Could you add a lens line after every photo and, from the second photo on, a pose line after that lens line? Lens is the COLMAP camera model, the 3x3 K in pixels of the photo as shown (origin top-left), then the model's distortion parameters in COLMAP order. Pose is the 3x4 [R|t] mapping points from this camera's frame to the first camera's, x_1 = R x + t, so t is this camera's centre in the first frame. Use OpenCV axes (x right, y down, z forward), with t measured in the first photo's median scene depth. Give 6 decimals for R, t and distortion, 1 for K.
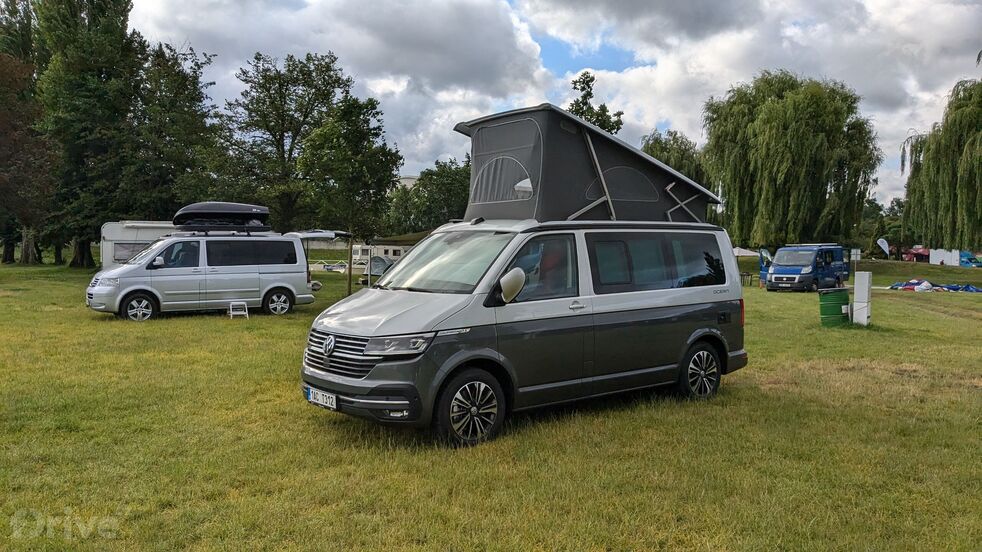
lens RADIAL K [[794.8, 0, 463.5], [0, 794.8, 291.2], [0, 0, 1]] dist [0.037204, -0.018413]
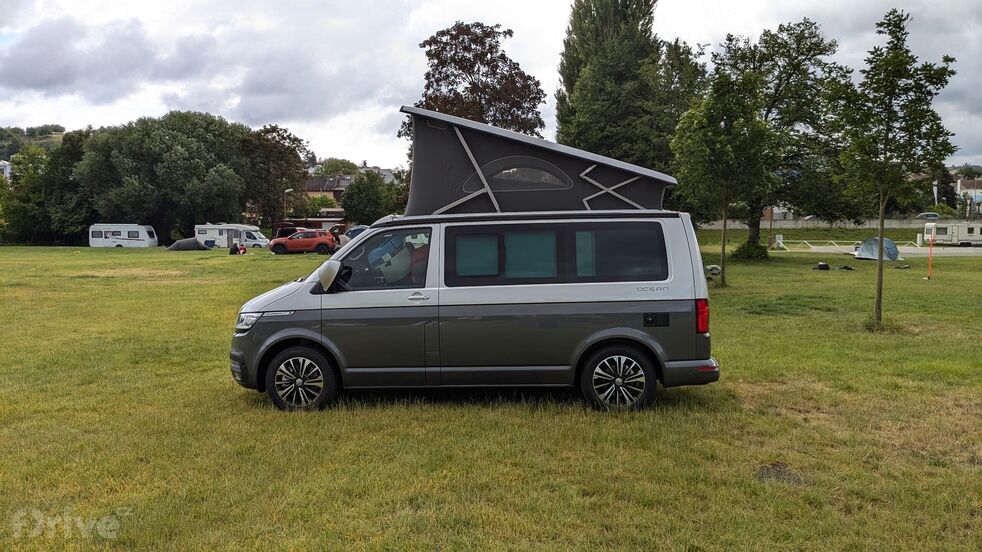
lens RADIAL K [[794.8, 0, 485.7], [0, 794.8, 277.5], [0, 0, 1]] dist [0.037204, -0.018413]
pose [[0.727453, 0.026555, -0.685644, 0.857375], [-0.020712, 0.999645, 0.016742, -0.024818], [0.685845, 0.002022, 0.727745, 0.280897]]
